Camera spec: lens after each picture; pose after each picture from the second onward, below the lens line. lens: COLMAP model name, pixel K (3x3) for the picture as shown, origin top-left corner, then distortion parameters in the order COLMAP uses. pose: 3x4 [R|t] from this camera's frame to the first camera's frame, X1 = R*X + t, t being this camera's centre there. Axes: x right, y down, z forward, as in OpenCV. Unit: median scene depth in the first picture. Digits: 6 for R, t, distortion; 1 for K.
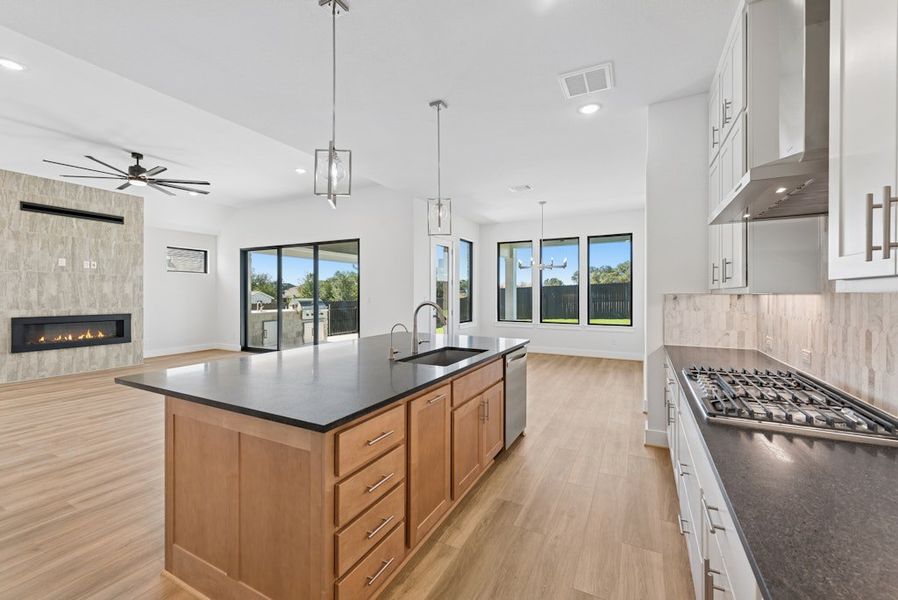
lens RADIAL K [[368.5, 0, 453.5], [0, 368.5, 295.6], [0, 0, 1]] dist [0.002963, 0.000152]
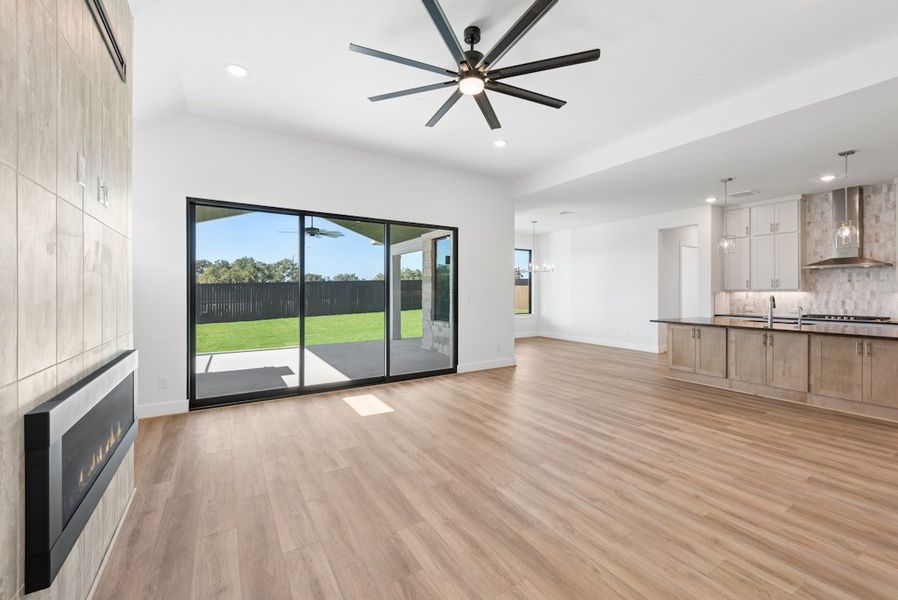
lens RADIAL K [[368.5, 0, 453.5], [0, 368.5, 295.6], [0, 0, 1]] dist [0.002963, 0.000152]
pose [[0.512851, -0.007281, 0.858447, -1.054768], [0.002000, 0.999971, 0.007286, -0.002665], [-0.858475, -0.002020, 0.512851, 0.596670]]
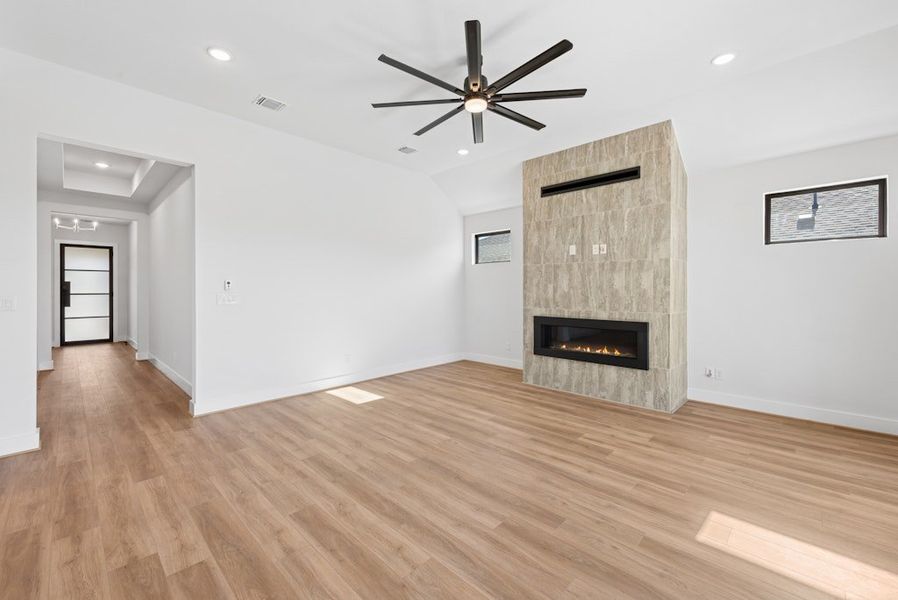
lens RADIAL K [[367.2, 0, 451.8], [0, 367.2, 290.2], [0, 0, 1]] dist [0.008145, -0.000641]
pose [[-0.291207, 0.001483, -0.956659, -0.214436], [-0.001710, 0.999996, 0.002071, -0.005180], [0.956658, 0.002239, -0.291204, 0.904805]]
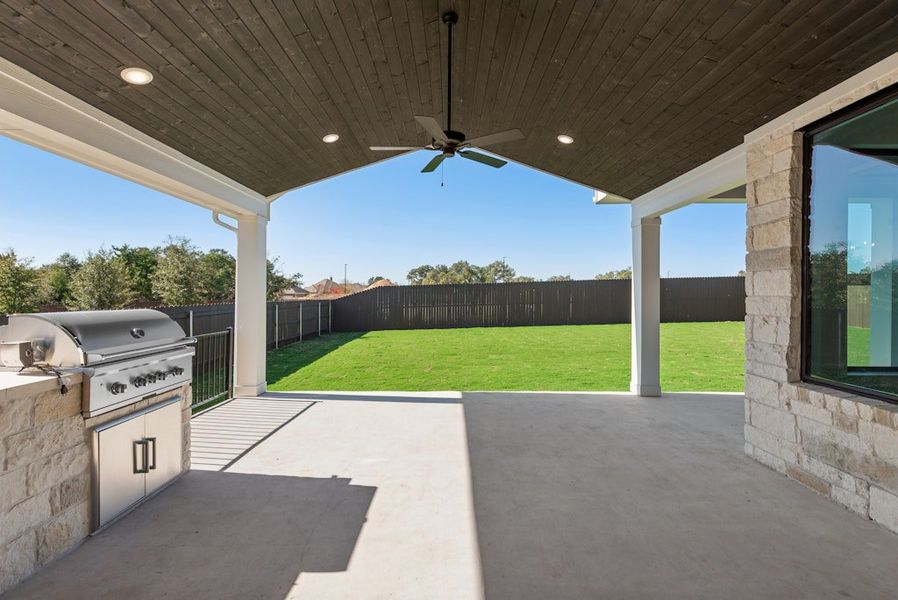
lens RADIAL K [[400.1, 0, 451.2], [0, 400.1, 296.6], [0, 0, 1]] dist [-0.000526, 0.000000]
pose [[0.886500, 0.005663, 0.462693, -0.525598], [-0.006149, 0.999981, -0.000459, -0.002641], [-0.462687, -0.002438, 0.886518, 1.118466]]
